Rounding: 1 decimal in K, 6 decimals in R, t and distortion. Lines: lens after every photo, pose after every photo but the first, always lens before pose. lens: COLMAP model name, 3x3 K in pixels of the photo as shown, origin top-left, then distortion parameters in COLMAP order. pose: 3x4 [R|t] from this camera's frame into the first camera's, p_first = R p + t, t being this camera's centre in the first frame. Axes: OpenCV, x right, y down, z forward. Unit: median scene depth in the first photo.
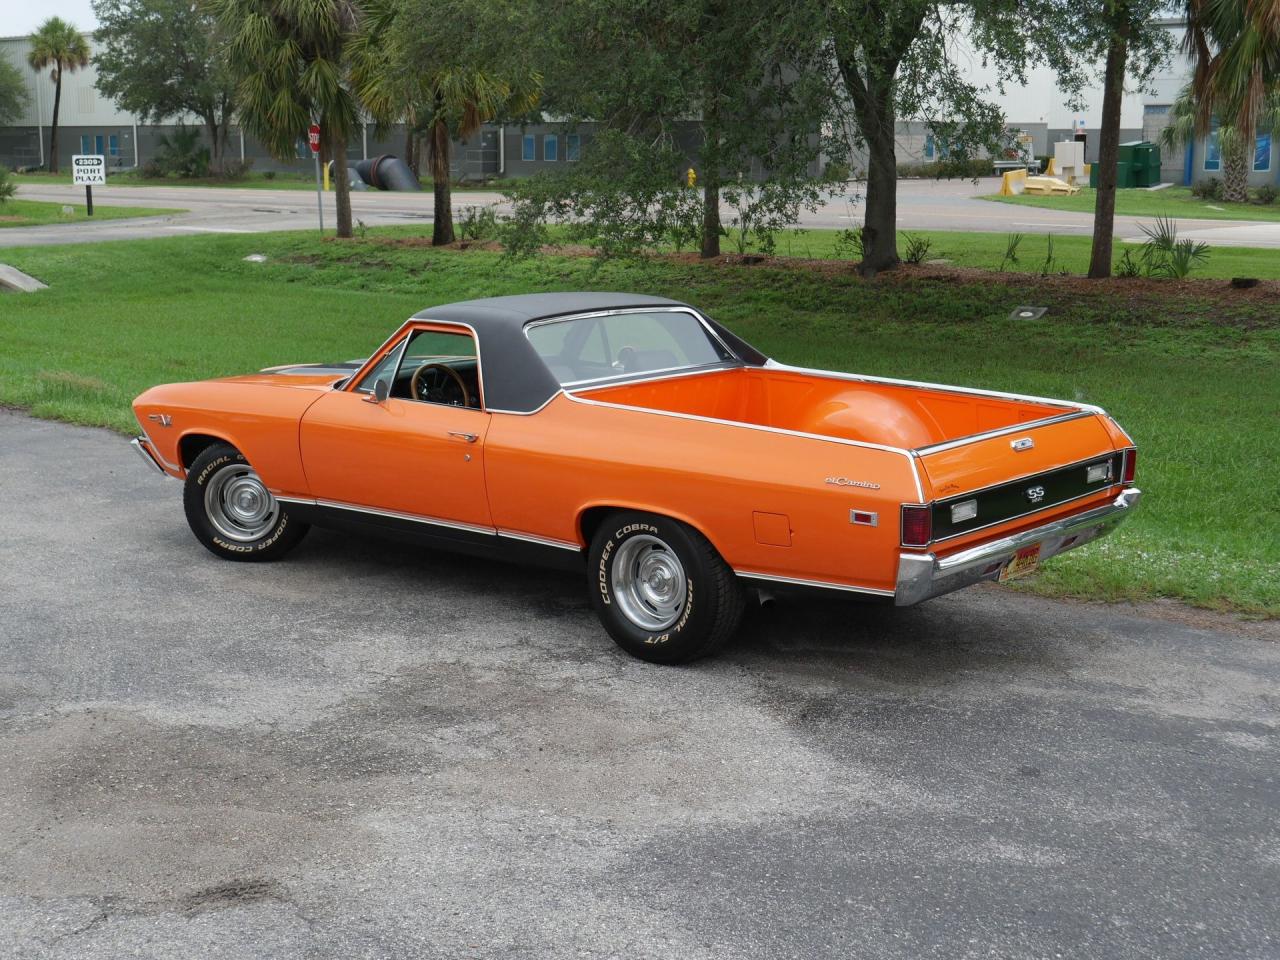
lens RADIAL K [[1769.1, 0, 643.0], [0, 1769.1, 467.1], [0, 0, 1]] dist [-0.019687, -0.011641]
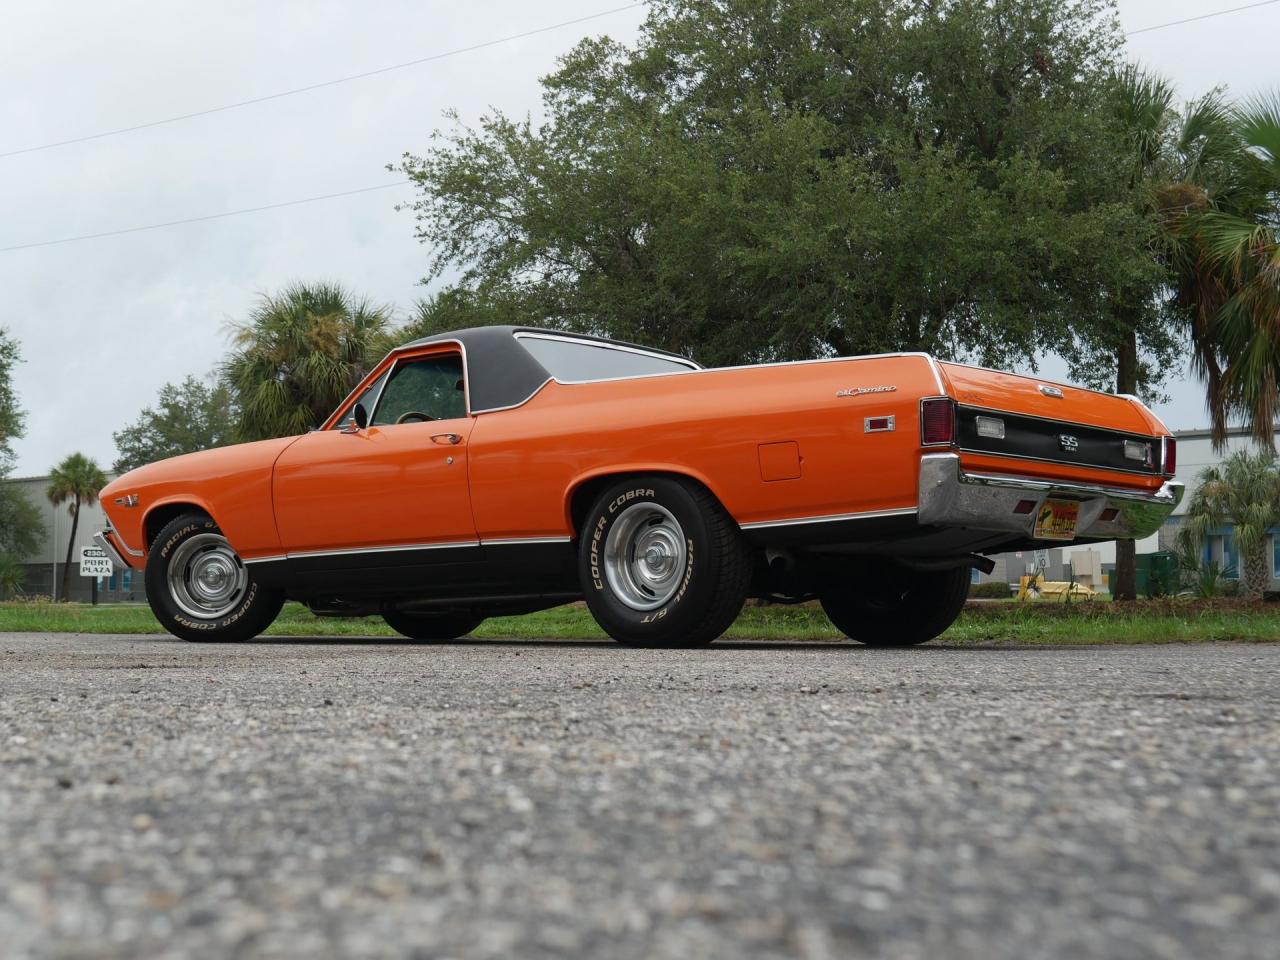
lens RADIAL K [[1791.9, 0, 641.9], [0, 1791.9, 469.2], [0, 0, 1]] dist [0.001938, -0.049291]
pose [[0.999950, -0.004828, -0.008792, 0.007991], [0.002431, 0.967056, -0.254553, 0.203766], [0.009731, 0.254519, 0.967019, 0.083797]]
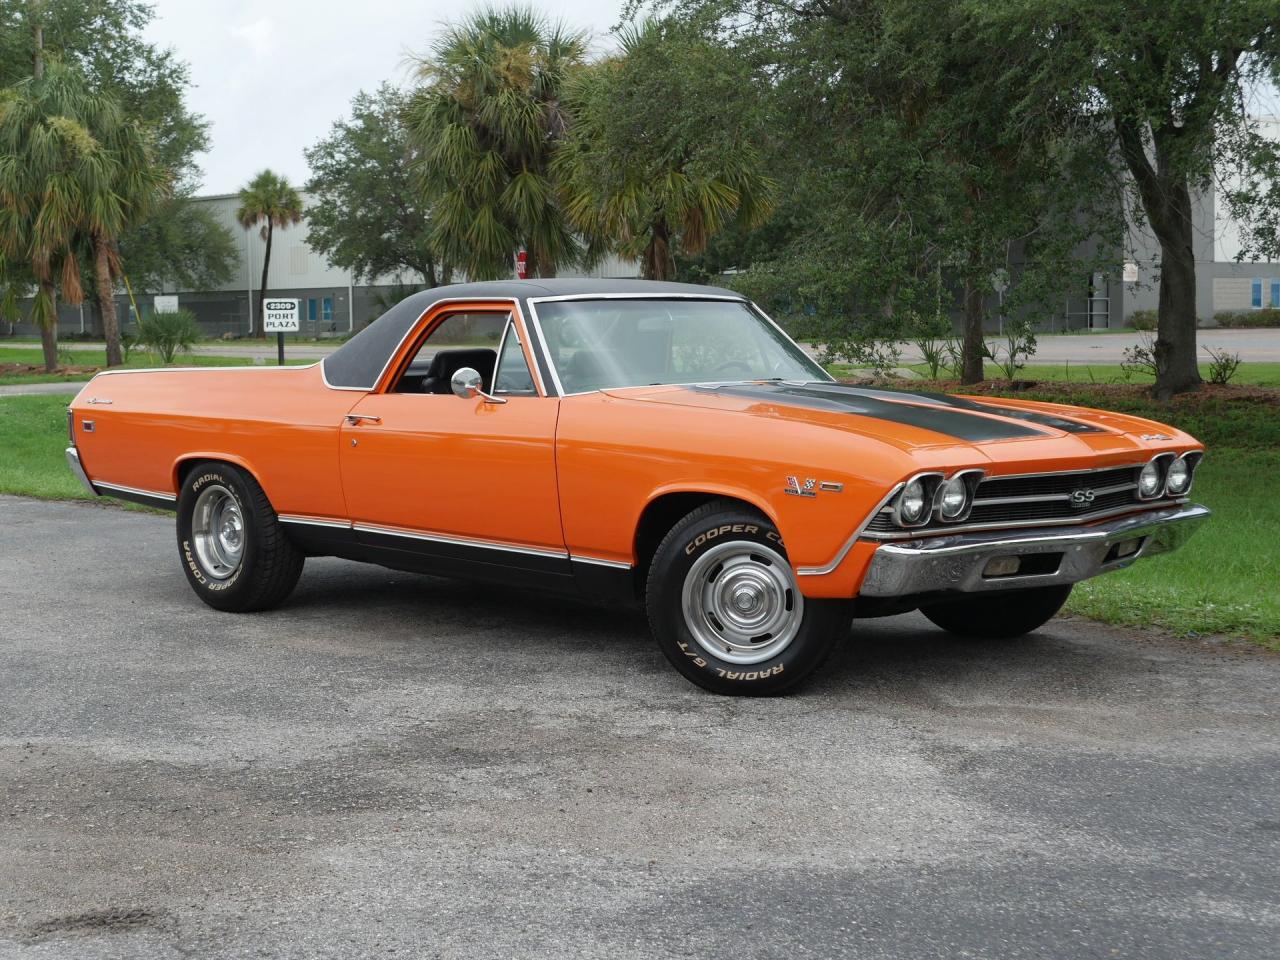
lens RADIAL K [[2025.2, 0, 636.6], [0, 2025.2, 476.5], [0, 0, 1]] dist [0.004542, -0.031132]
pose [[0.989819, -0.003452, -0.142292, 0.056241], [-0.011027, 0.994842, -0.100839, 0.078612], [0.141906, 0.101382, 0.984675, 0.110596]]
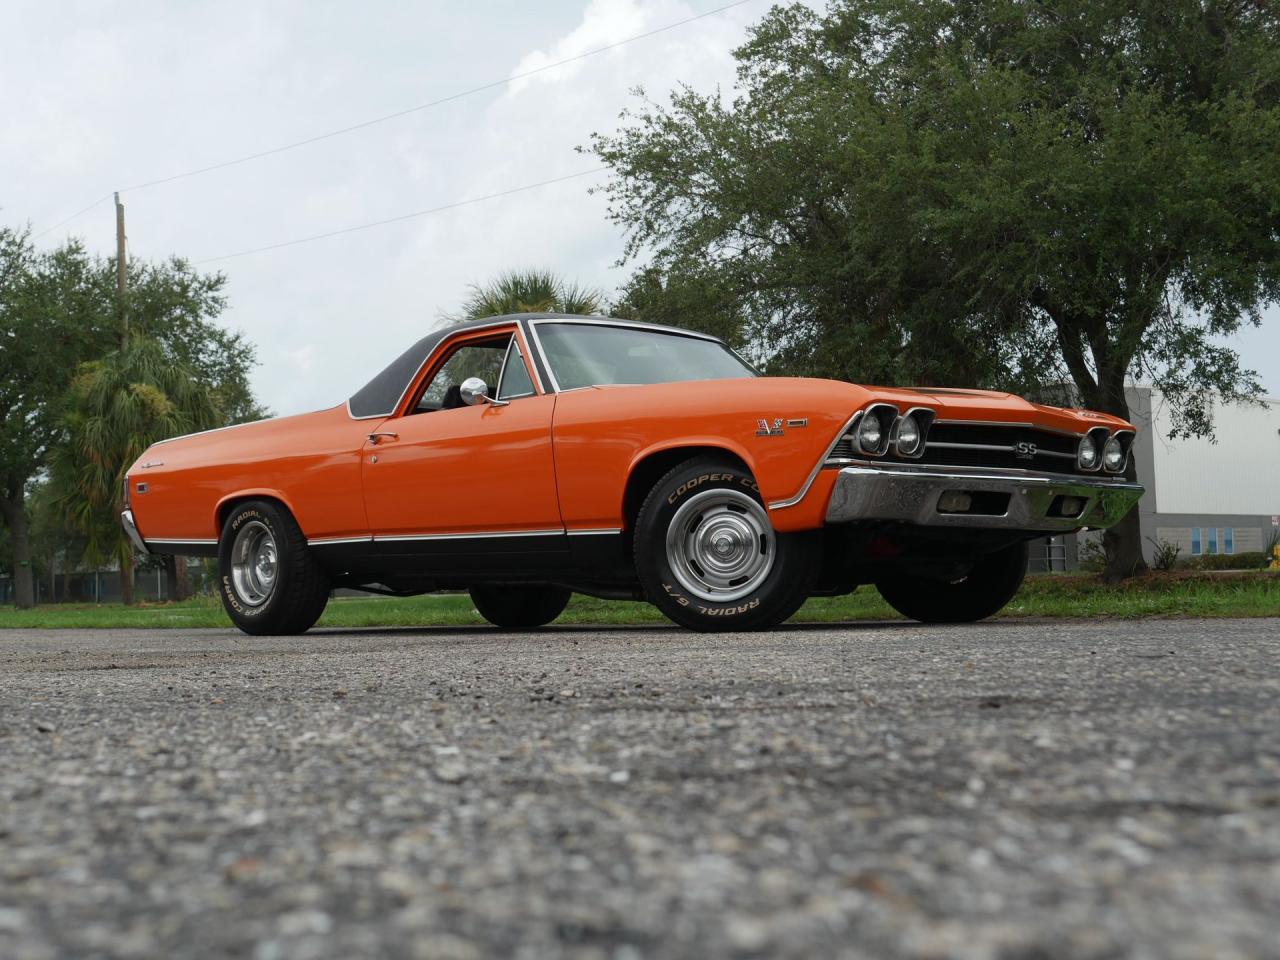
lens RADIAL K [[1791.9, 0, 641.9], [0, 1791.9, 469.2], [0, 0, 1]] dist [0.001938, -0.049291]
pose [[0.988820, -0.039242, -0.143856, 0.062375], [0.002651, 0.969224, -0.246167, 0.194370], [0.149089, 0.243034, 0.958492, 0.145508]]
